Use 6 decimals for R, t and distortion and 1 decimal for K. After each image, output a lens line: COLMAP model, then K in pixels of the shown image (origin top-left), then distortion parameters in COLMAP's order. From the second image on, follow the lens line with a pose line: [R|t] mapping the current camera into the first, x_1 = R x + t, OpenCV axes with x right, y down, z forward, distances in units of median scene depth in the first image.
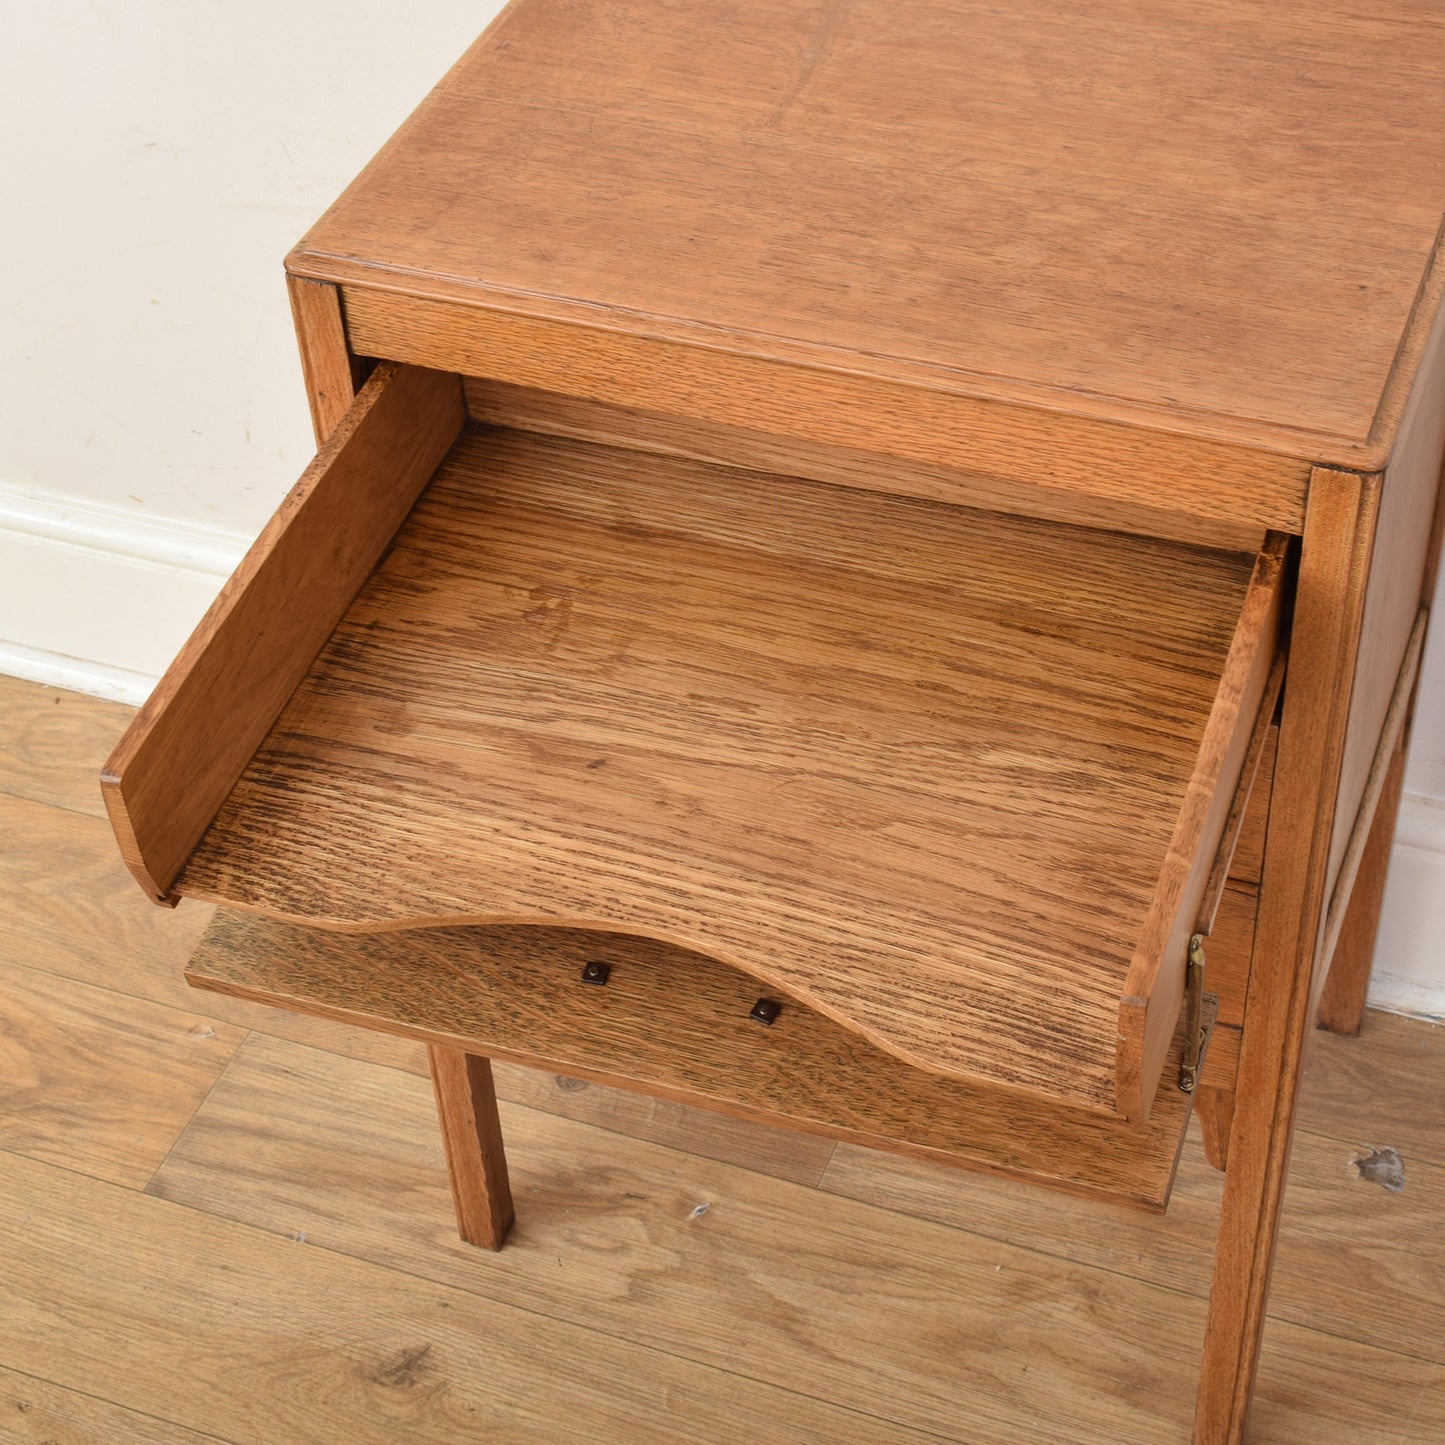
lens RADIAL K [[2751.2, 0, 724.1], [0, 2751.2, 719.1], [0, 0, 1]] dist [-0.024399, 0.000000]
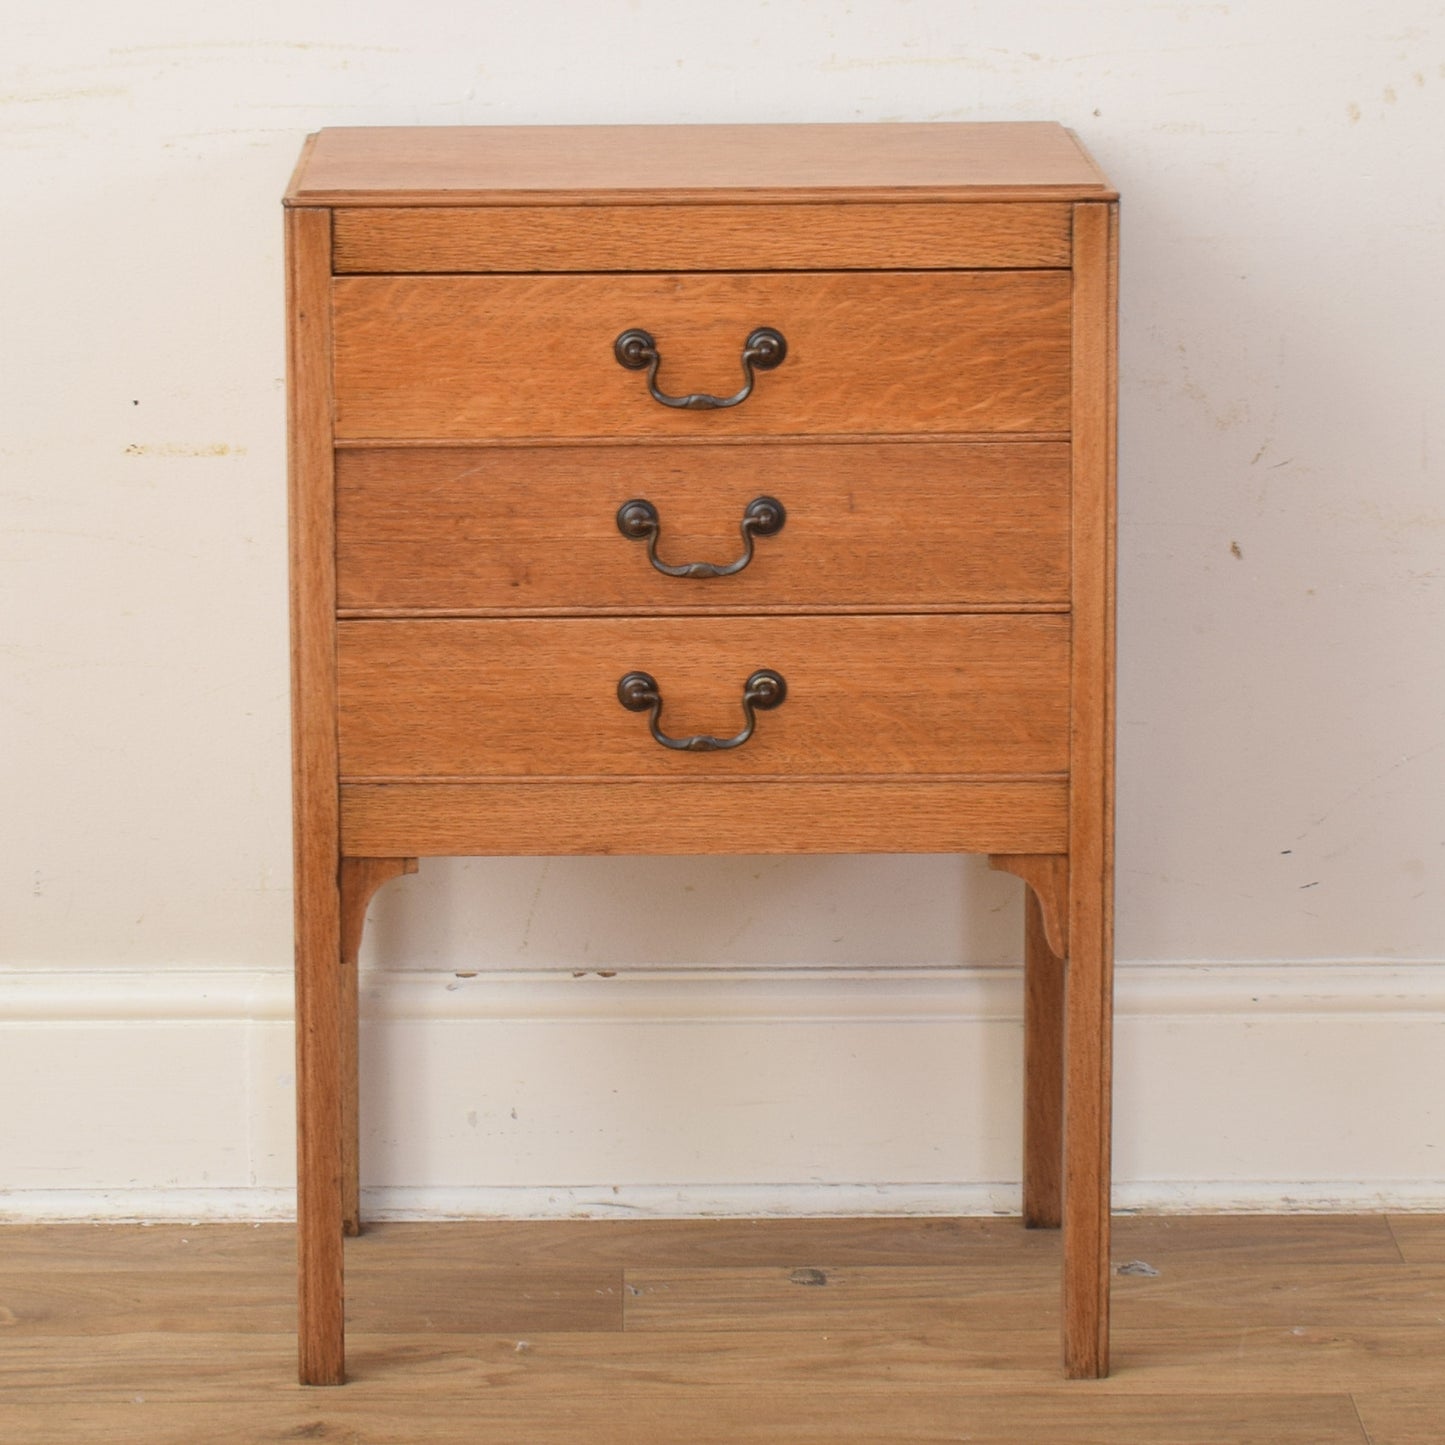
lens RADIAL K [[6405.5, 0, 689.0], [0, 6405.5, 691.3], [0, 0, 1]] dist [-0.011312, 0.000000]
pose [[0.926801, -0.027226, 0.374566, -1.051692], [0.224653, 0.839436, -0.494852, 1.473794], [-0.300951, 0.542777, 0.784106, -1.233761]]
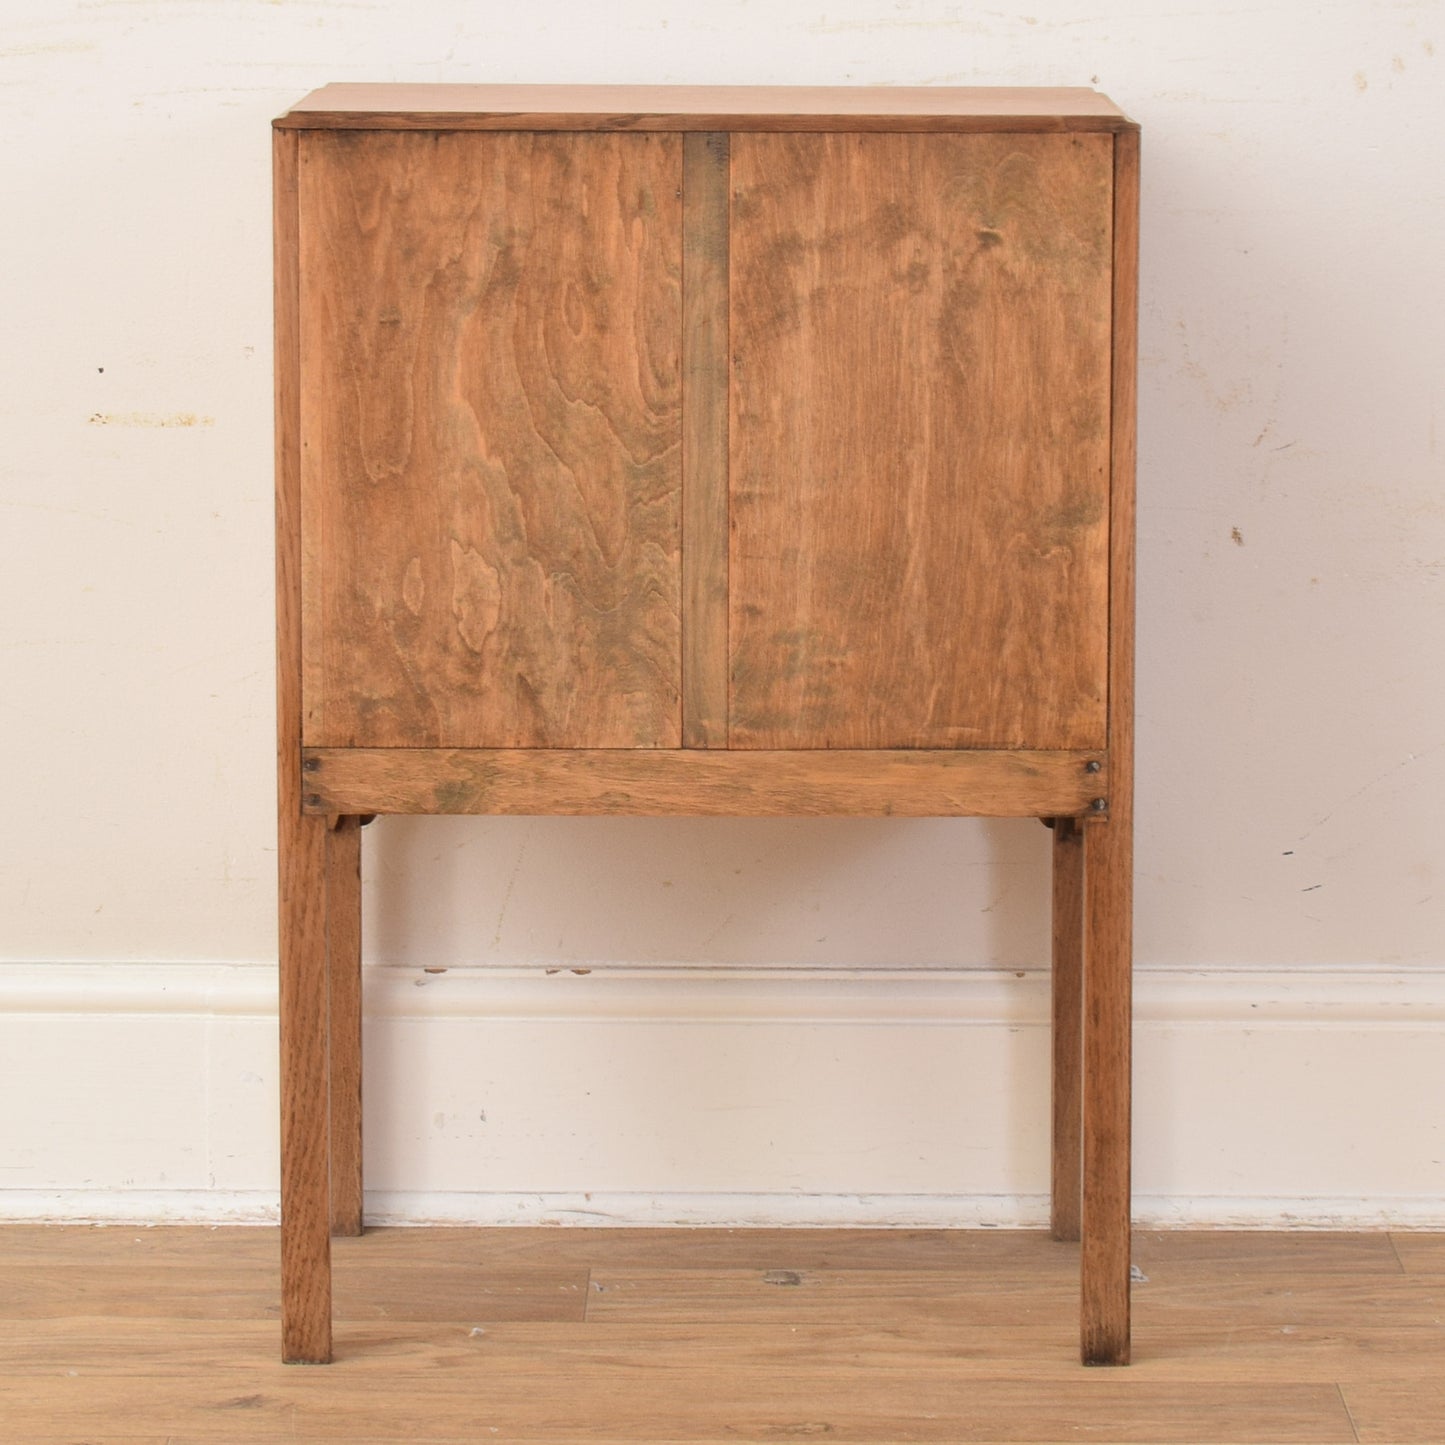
lens RADIAL K [[6405.5, 0, 716.6], [0, 6405.5, 718.7], [0, 0, 1]] dist [-0.011312, 0.000000]
pose [[0.932513, 0.001318, 0.361135, -0.947928], [0.207333, 0.816817, -0.538352, 1.575039], [-0.295691, 0.576895, 0.761419, -1.073268]]
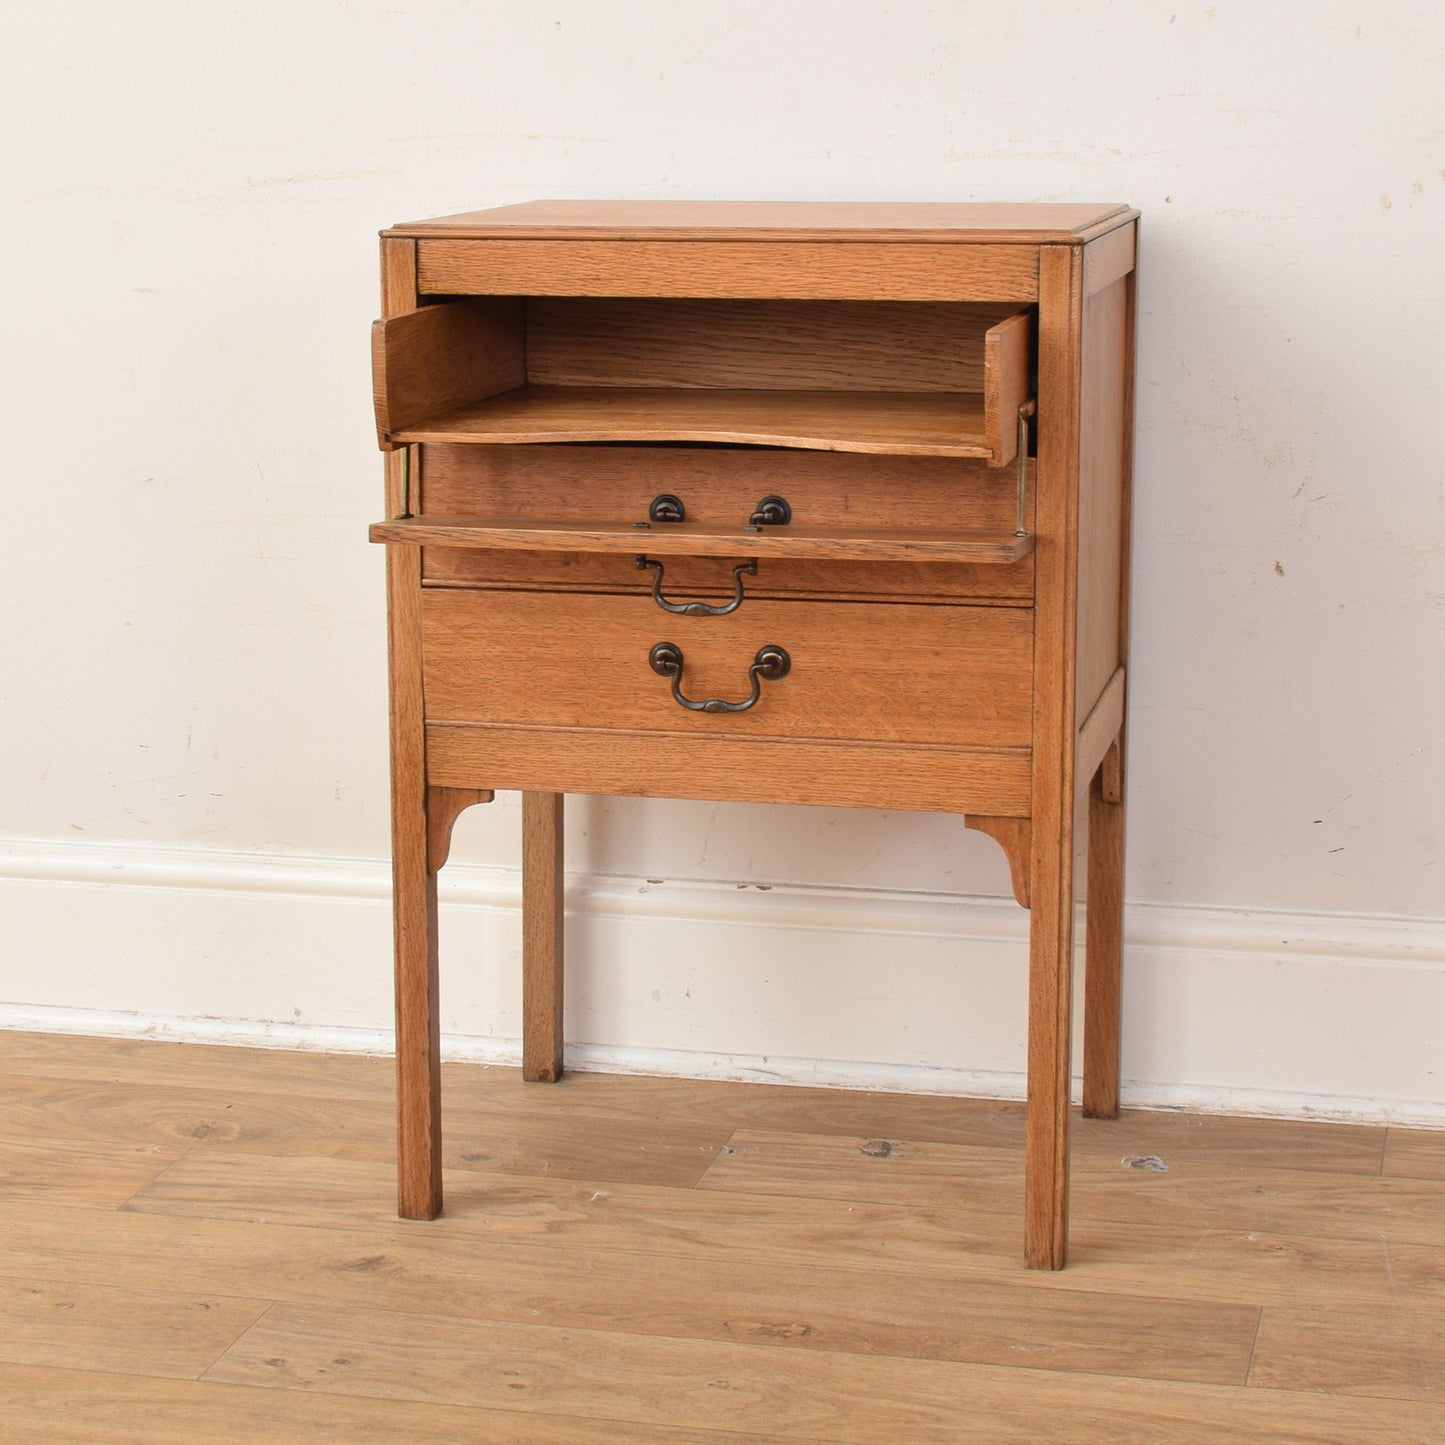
lens RADIAL K [[3262.9, 0, 736.8], [0, 3262.9, 674.3], [0, 0, 1]] dist [-0.022604, 0.000000]
pose [[0.988886, 0.017994, 0.147583, -0.211741], [0.063314, 0.847176, -0.527526, 0.960672], [-0.134521, 0.531007, 0.836621, -0.409426]]
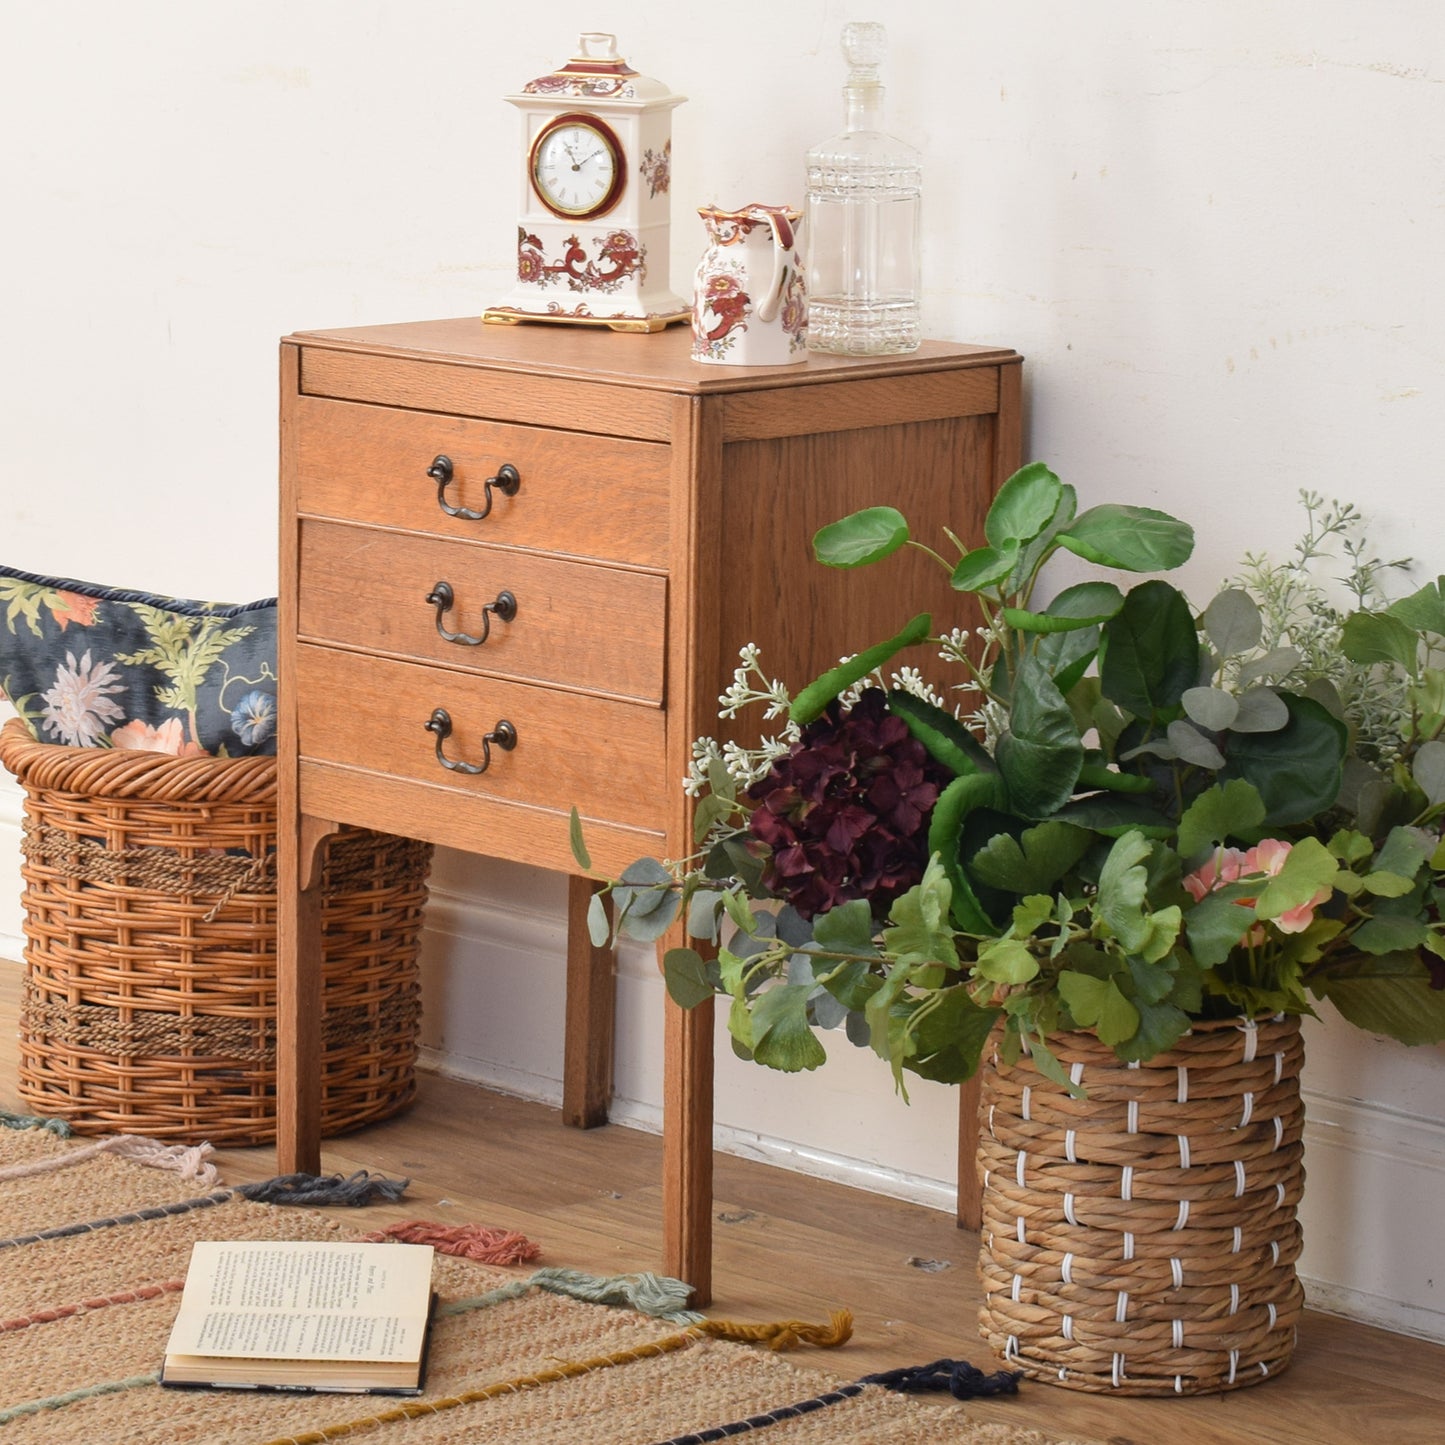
lens RADIAL K [[5368.8, 0, 713.9], [0, 5368.8, 622.4], [0, 0, 1]] dist [0.026543, 0.000000]
pose [[0.911844, 0.122111, -0.391956, 1.426574], [-0.317623, 0.814740, -0.485091, 1.523072], [0.260107, 0.566822, 0.781702, -1.509696]]
